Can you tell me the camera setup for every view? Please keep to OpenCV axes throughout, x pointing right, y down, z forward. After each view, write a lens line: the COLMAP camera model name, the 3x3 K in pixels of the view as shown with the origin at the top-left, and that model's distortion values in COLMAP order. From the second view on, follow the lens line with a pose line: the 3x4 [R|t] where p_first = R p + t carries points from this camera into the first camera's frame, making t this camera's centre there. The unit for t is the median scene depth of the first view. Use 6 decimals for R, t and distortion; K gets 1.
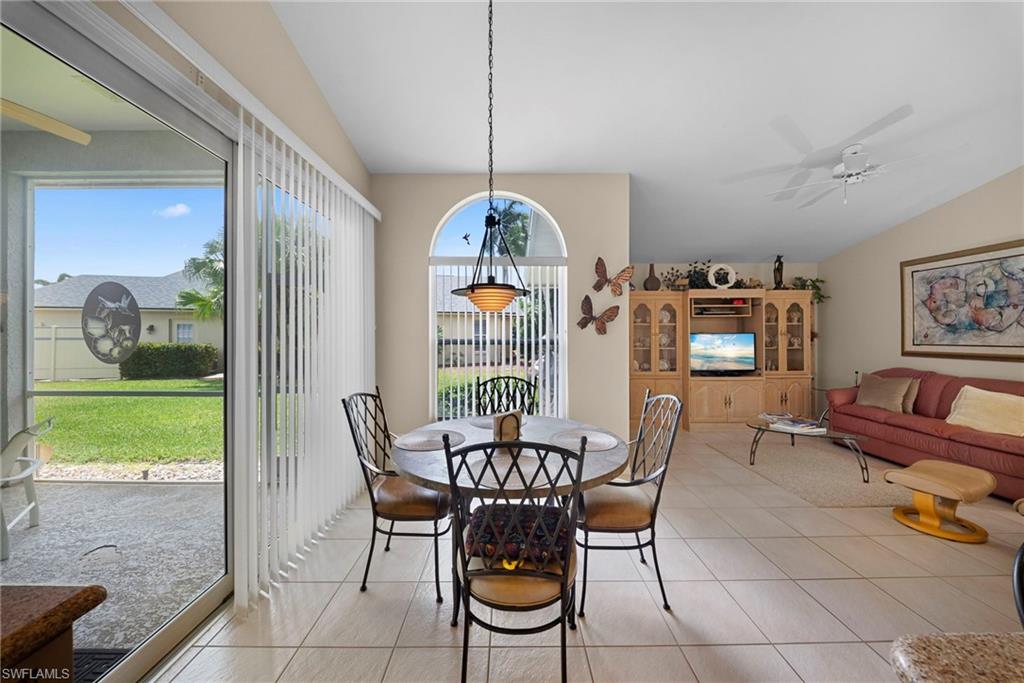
lens RADIAL K [[364.0, 0, 513.3], [0, 364.0, 335.5], [0, 0, 1]] dist [-0.000024, -0.003132]
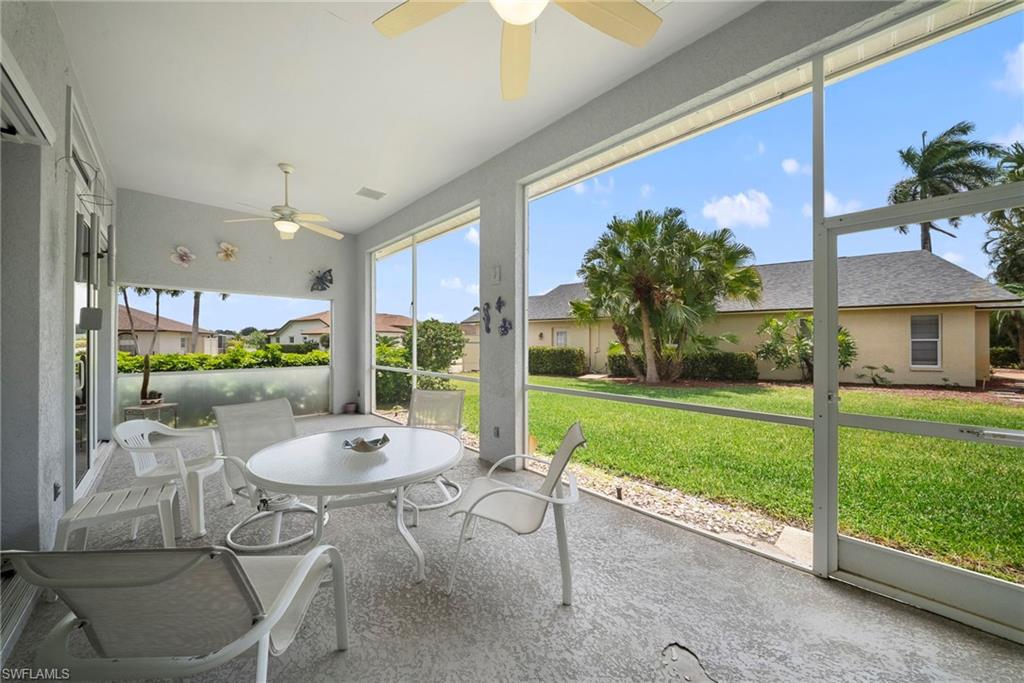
lens RADIAL K [[360.8, 0, 510.3], [0, 360.8, 344.5], [0, 0, 1]] dist [-0.000959, -0.002722]
pose [[0.684686, 0.006436, -0.728810, -0.298035], [-0.005125, 0.999979, 0.004015, 0.015662], [0.728820, 0.000986, 0.684704, 0.116920]]
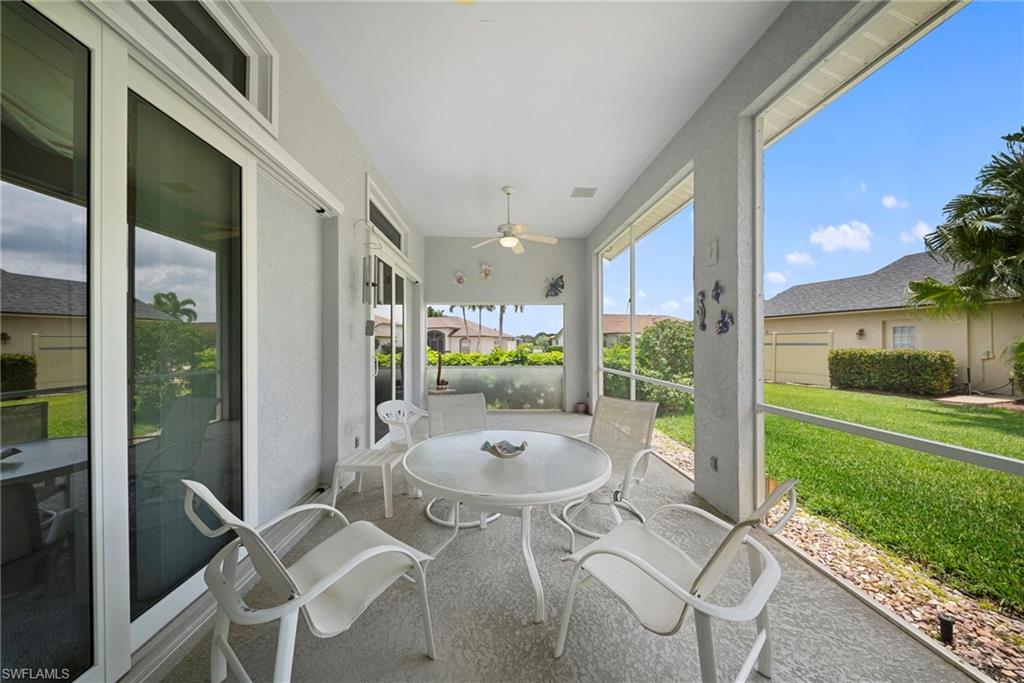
lens RADIAL K [[360.8, 0, 510.3], [0, 360.8, 344.5], [0, 0, 1]] dist [-0.000959, -0.002722]
pose [[0.038109, 0.002053, -0.999271, -0.311030], [-0.001906, 0.999996, 0.001982, 0.016219], [0.999272, 0.001829, 0.038113, 0.230216]]
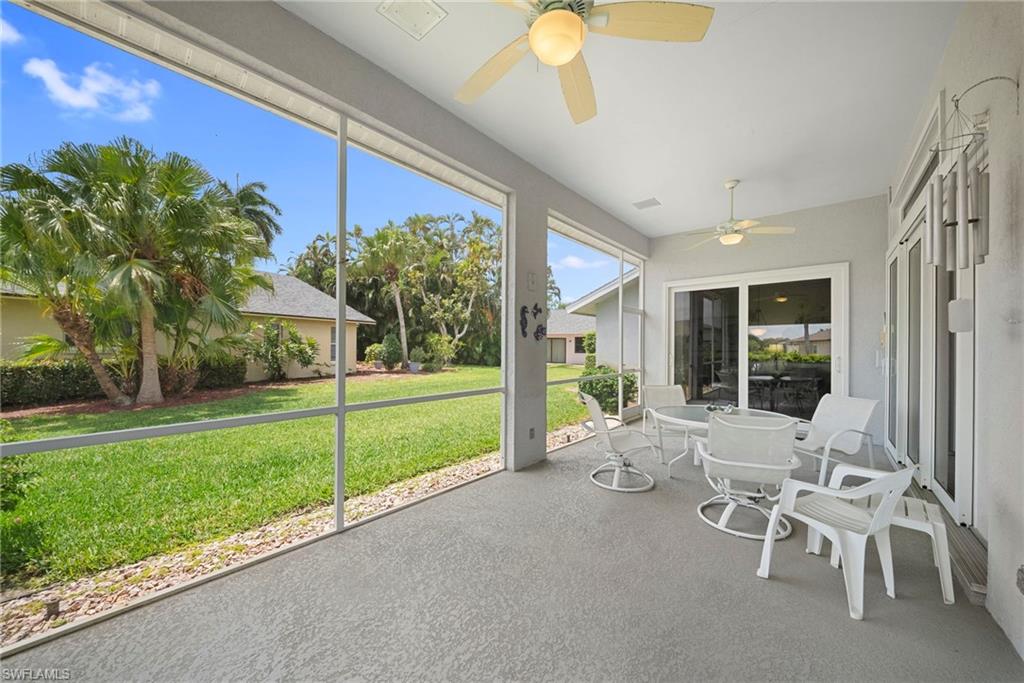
lens RADIAL K [[384.9, 0, 512.0], [0, 384.9, 341.5], [0, 0, 1]] dist [0.000725, -0.003108]
pose [[0.638899, 0.005660, 0.769270, -1.198962], [-0.001999, 0.999982, -0.005697, 0.010194], [-0.769288, 0.002102, 0.638899, 0.114208]]
